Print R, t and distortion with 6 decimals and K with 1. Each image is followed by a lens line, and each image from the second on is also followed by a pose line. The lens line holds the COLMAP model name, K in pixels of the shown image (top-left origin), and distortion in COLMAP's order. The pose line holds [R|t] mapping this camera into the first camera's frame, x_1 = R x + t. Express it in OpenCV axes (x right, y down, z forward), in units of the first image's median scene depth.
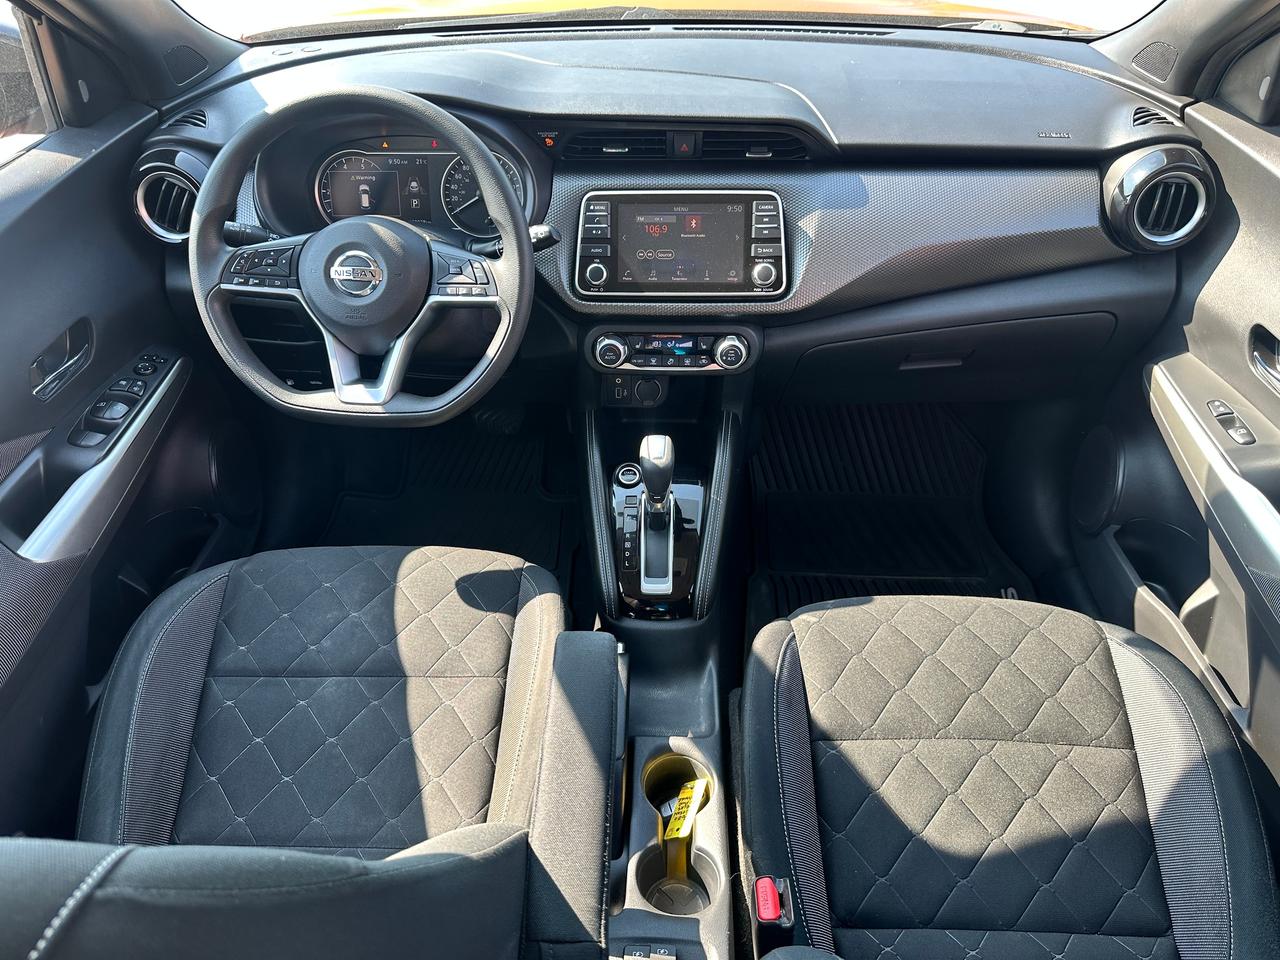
lens RADIAL K [[895.6, 0, 640.0], [0, 895.6, 480.0], [0, 0, 1]] dist [0.115005, -0.117278]
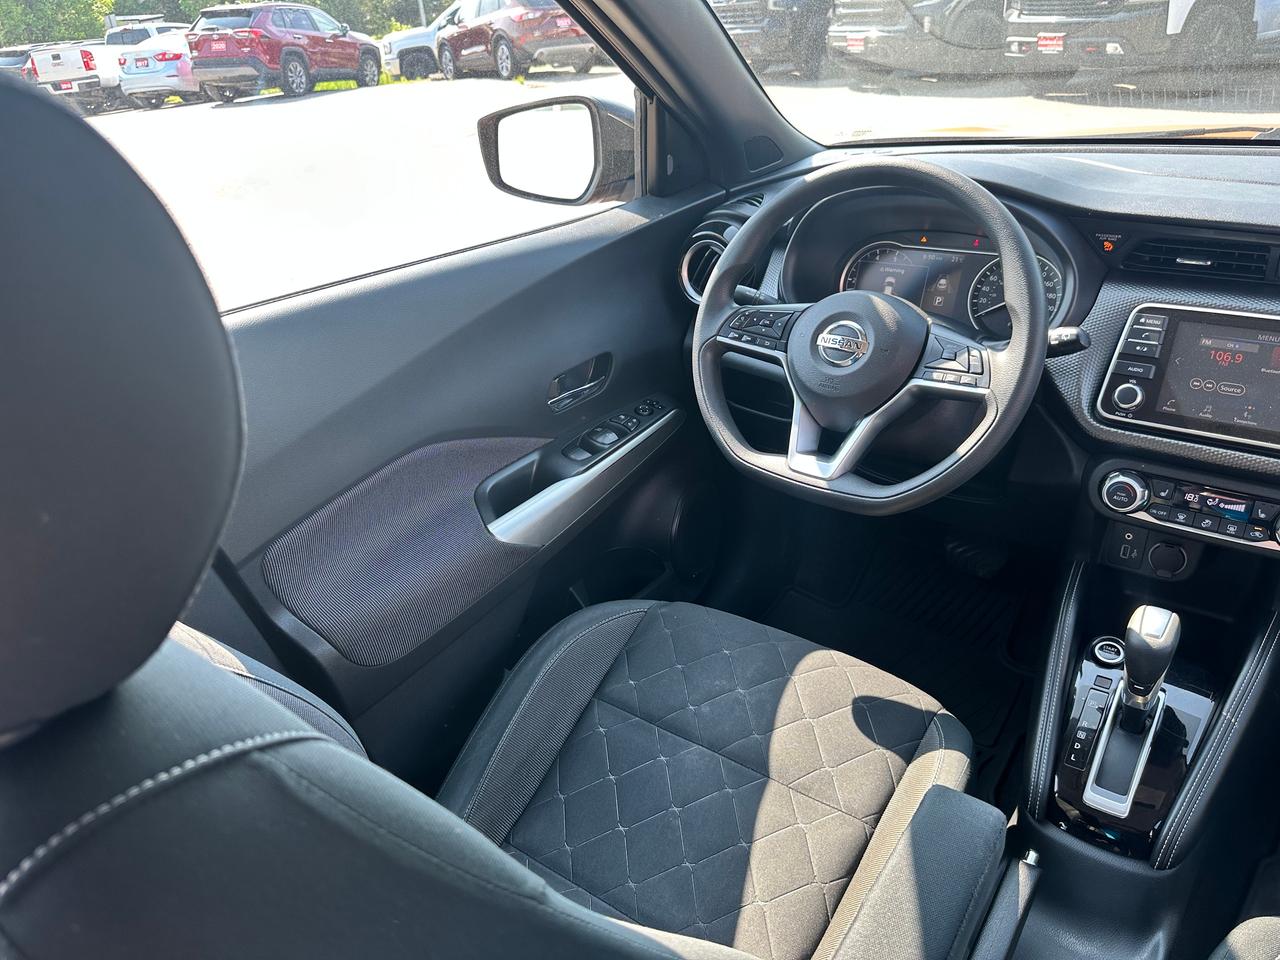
lens RADIAL K [[908.5, 0, 624.3], [0, 908.5, 480.7], [0, 0, 1]] dist [0.004108, -0.031569]
pose [[0.809075, 0.219864, -0.545029, 0.049000], [-0.303717, 0.950370, -0.067478, 0.039429], [0.503143, 0.220129, 0.835697, 0.106229]]
